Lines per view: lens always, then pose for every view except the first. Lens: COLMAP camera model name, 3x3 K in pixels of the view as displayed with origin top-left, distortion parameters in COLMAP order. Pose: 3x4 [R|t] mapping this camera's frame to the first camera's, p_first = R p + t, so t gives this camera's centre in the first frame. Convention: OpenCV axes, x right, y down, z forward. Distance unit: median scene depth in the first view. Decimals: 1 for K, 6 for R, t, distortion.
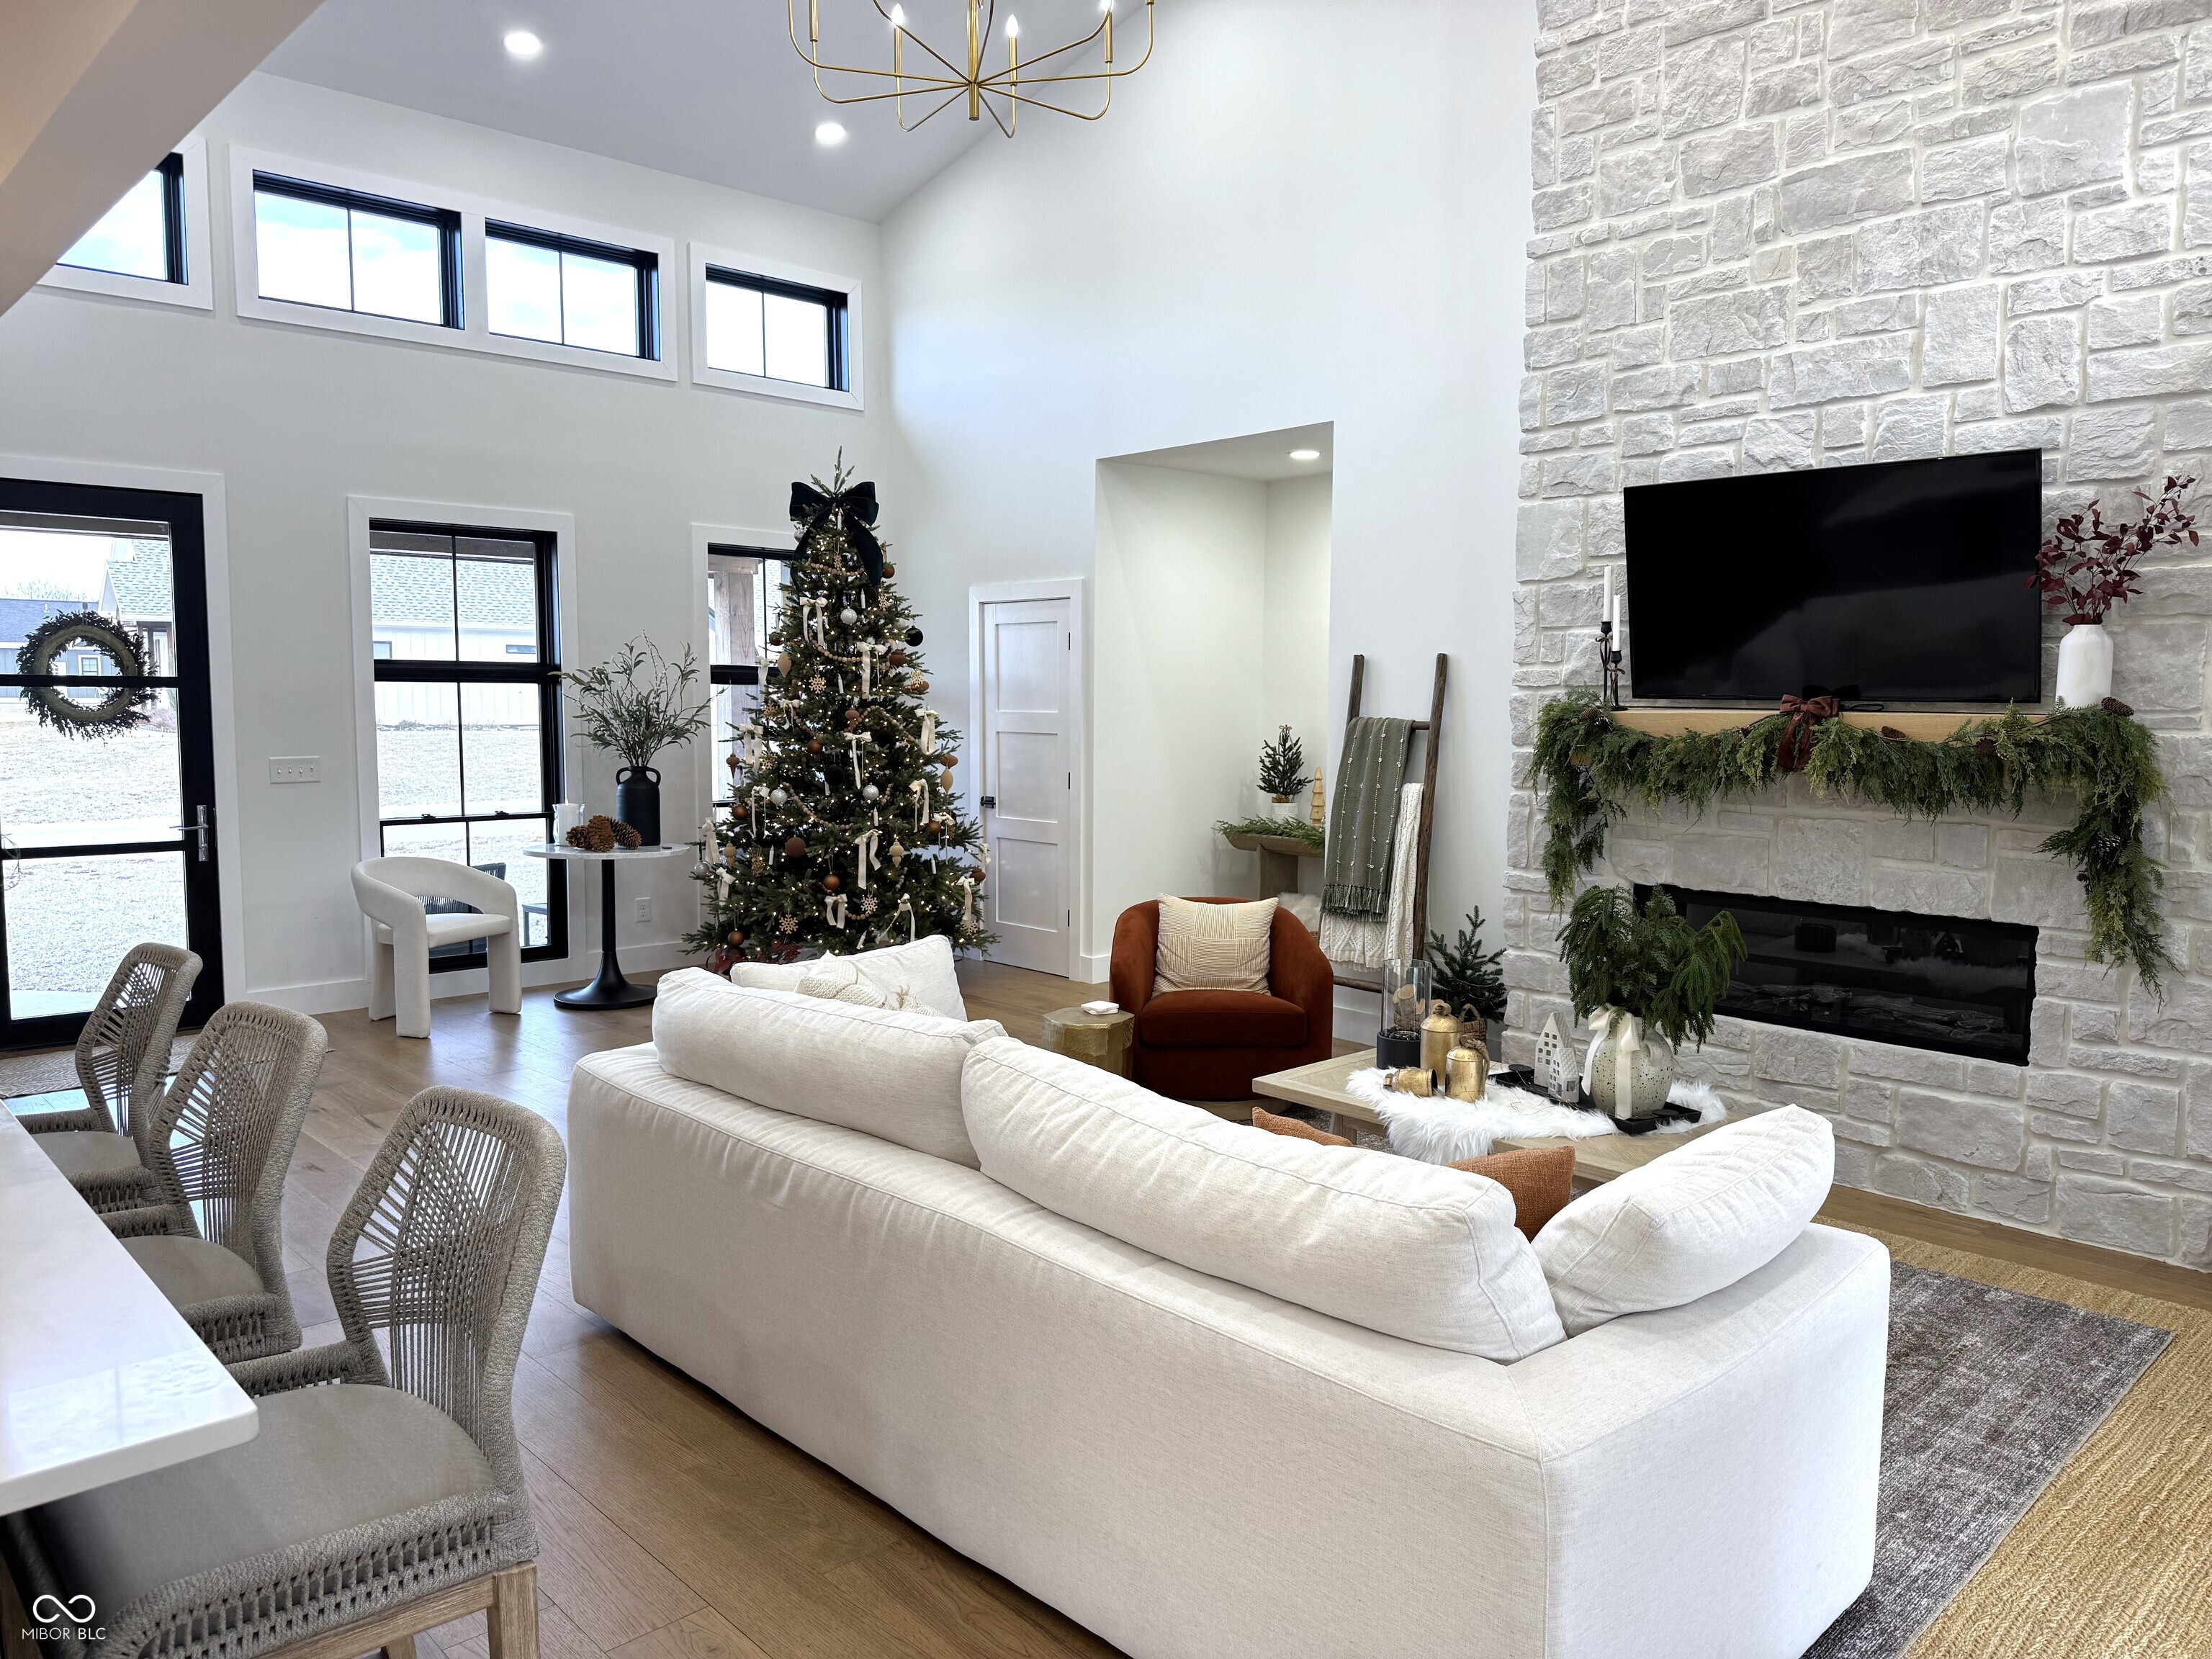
lens RADIAL K [[1576.8, 0, 1087.0], [0, 1576.8, 829.1], [0, 0, 1]] dist [0.070607, -0.079440]
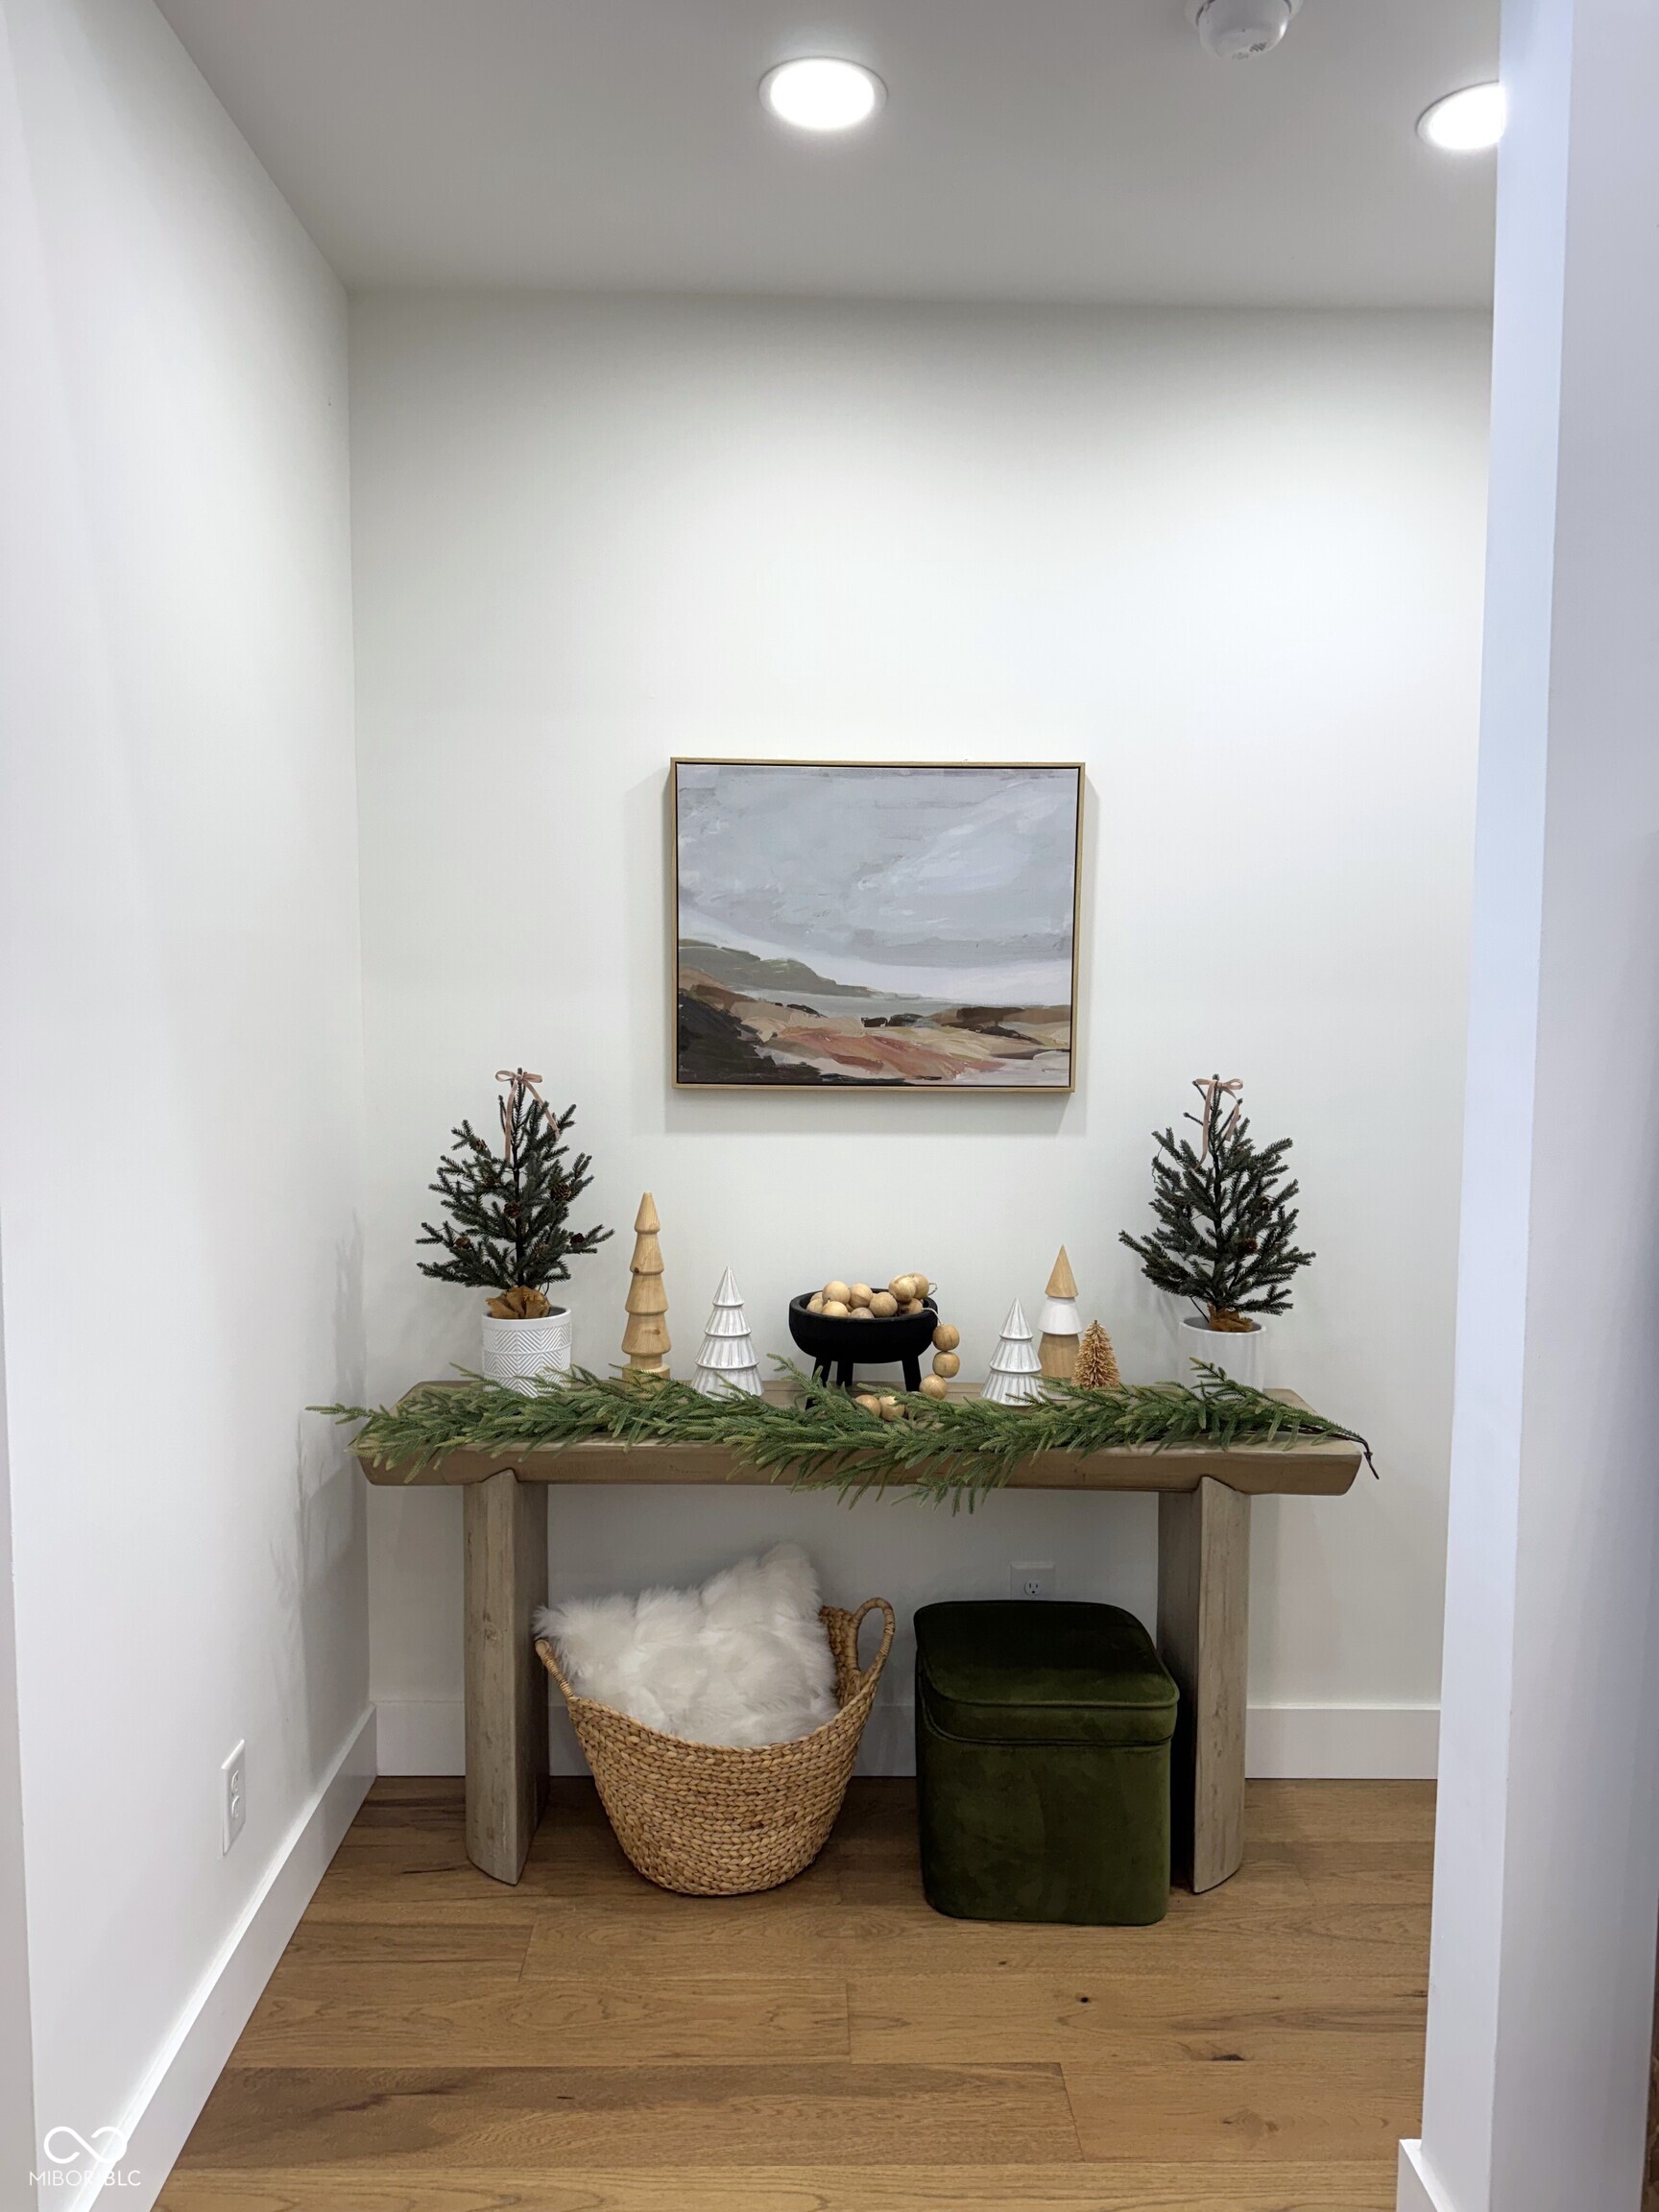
lens RADIAL K [[1576.8, 0, 802.3], [0, 1576.8, 1079.6], [0, 0, 1]] dist [0.070607, -0.079440]
pose [[0.655734, -0.046010, 0.753589, -0.129223], [0.062212, 0.998040, 0.006801, -0.101964], [-0.752425, 0.042423, 0.657311, 1.210275]]
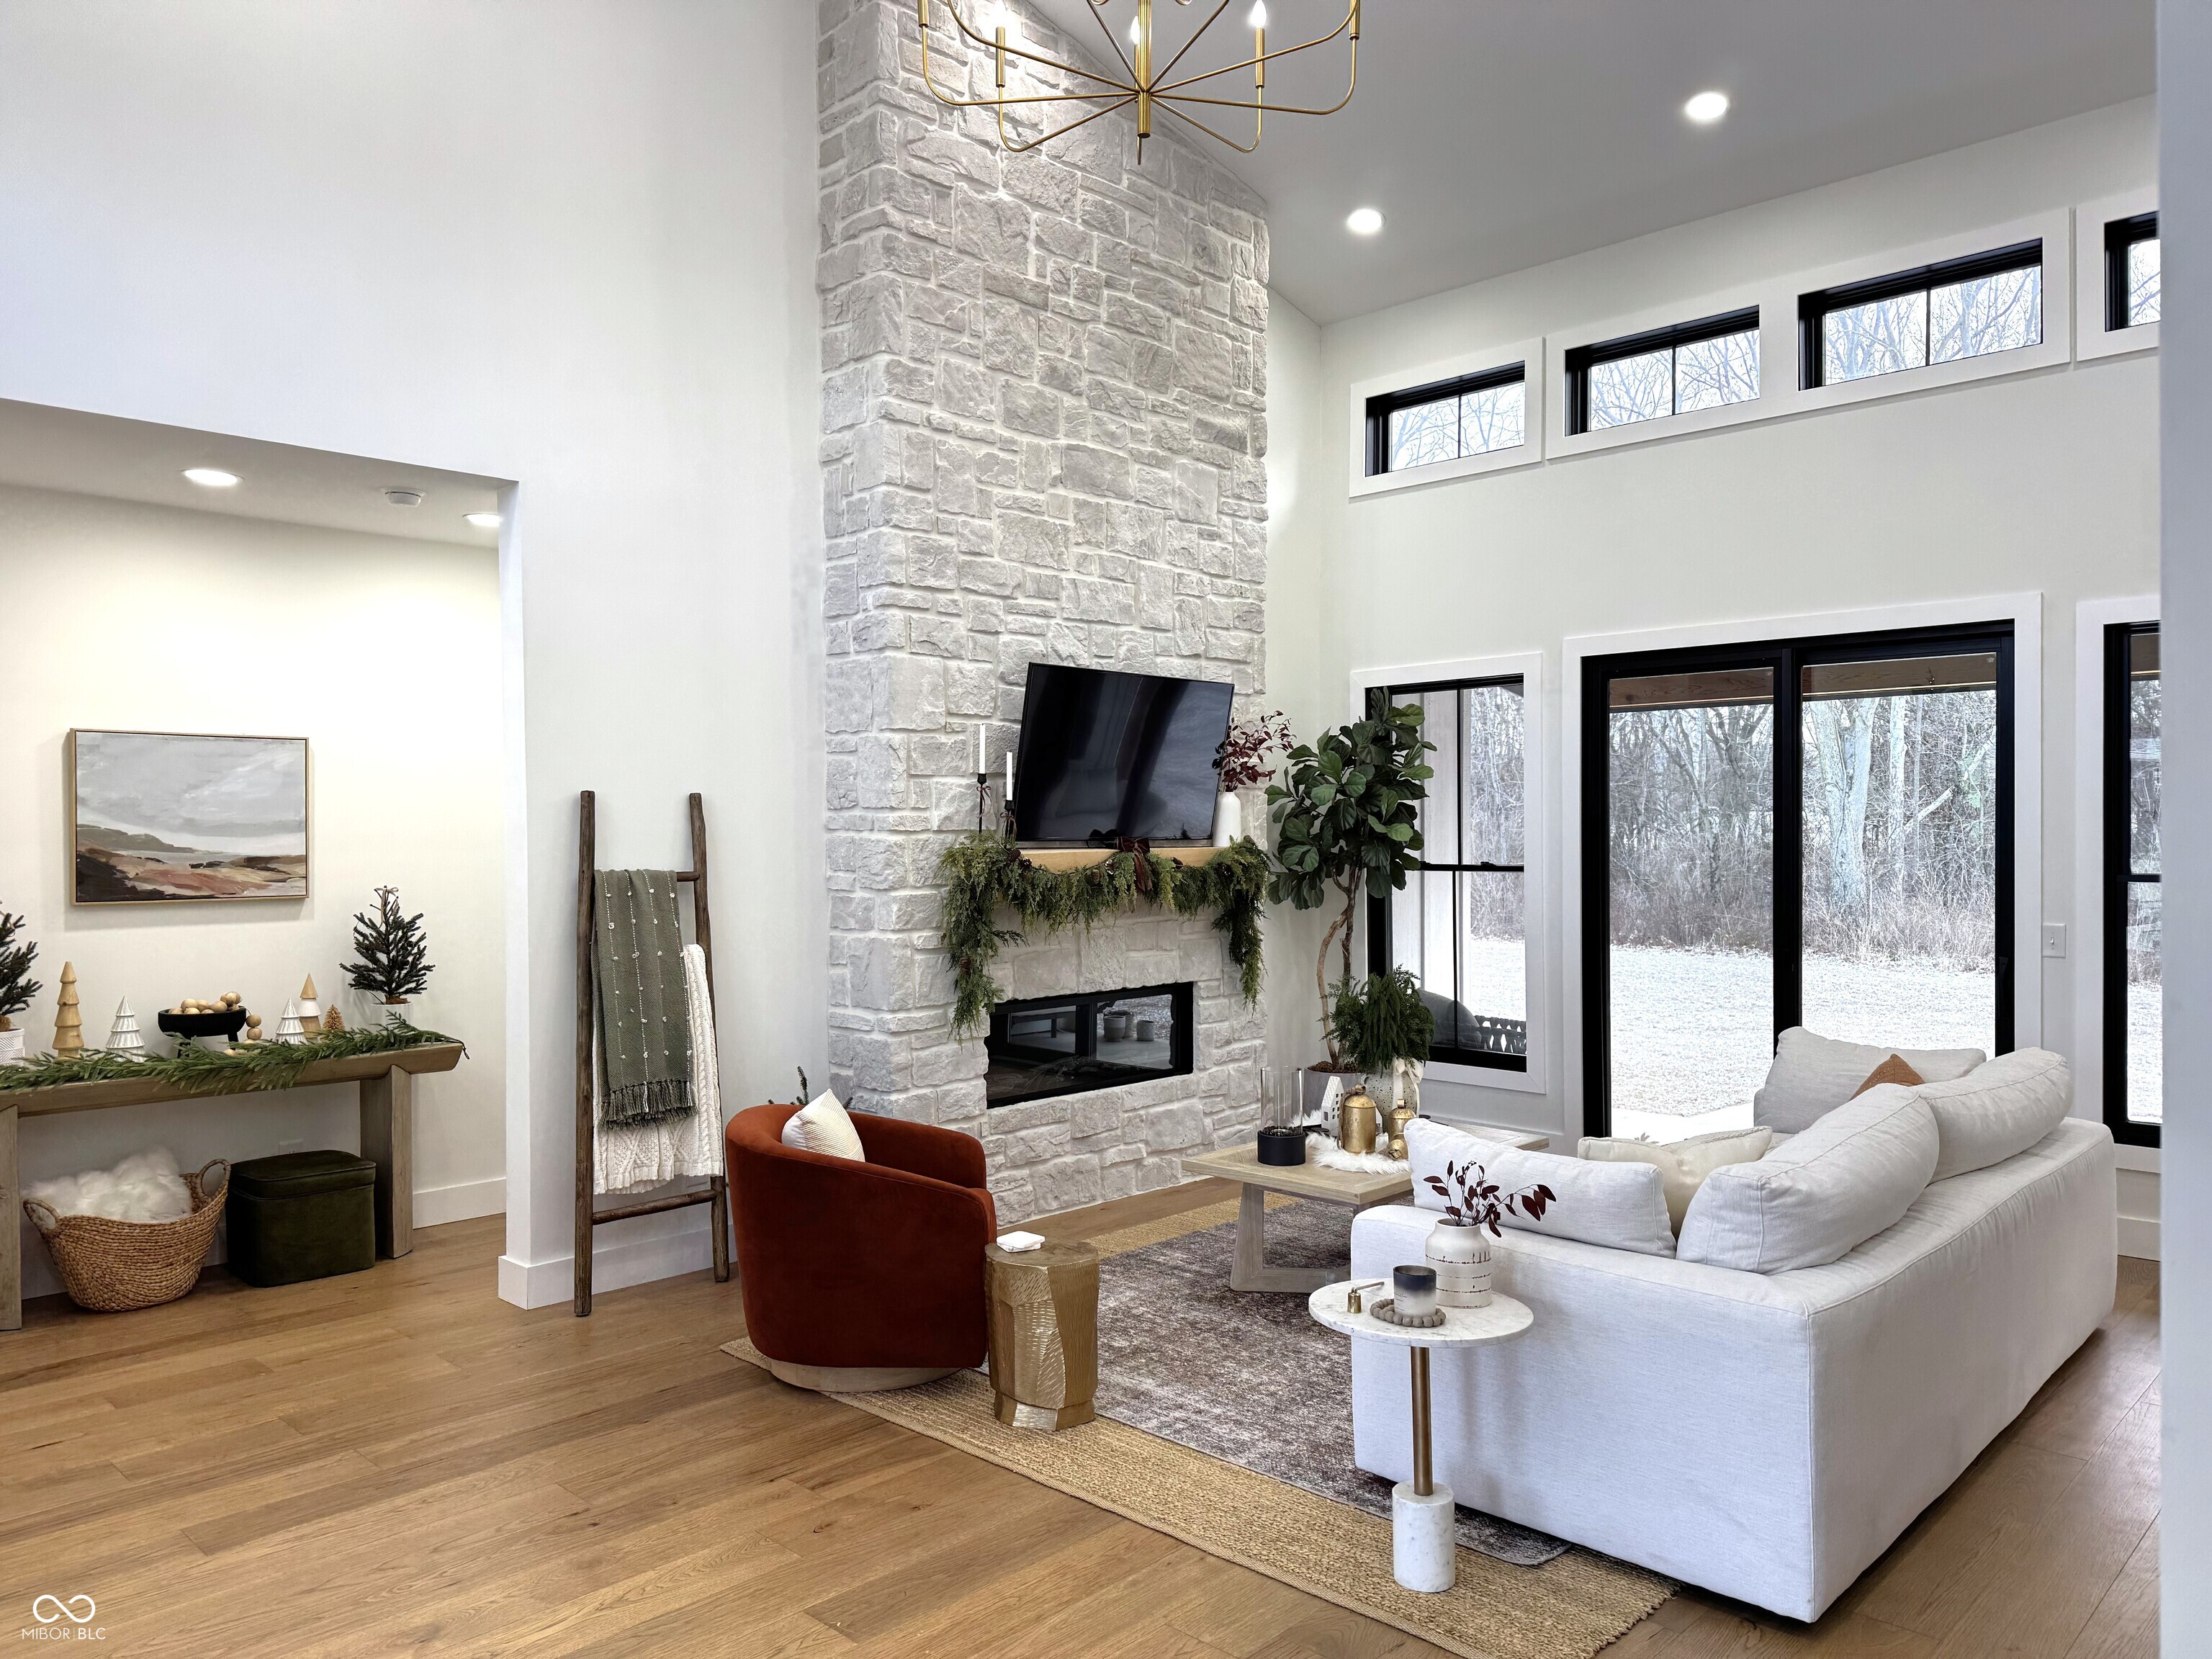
lens RADIAL K [[1576.8, 0, 1110.0], [0, 1576.8, 870.0], [0, 0, 1]] dist [0.070607, -0.079440]
pose [[-0.076376, -0.031342, 0.996586, -0.811662], [0.090402, 0.995171, 0.038226, -0.099636], [-0.992972, 0.093013, -0.073174, 1.022021]]
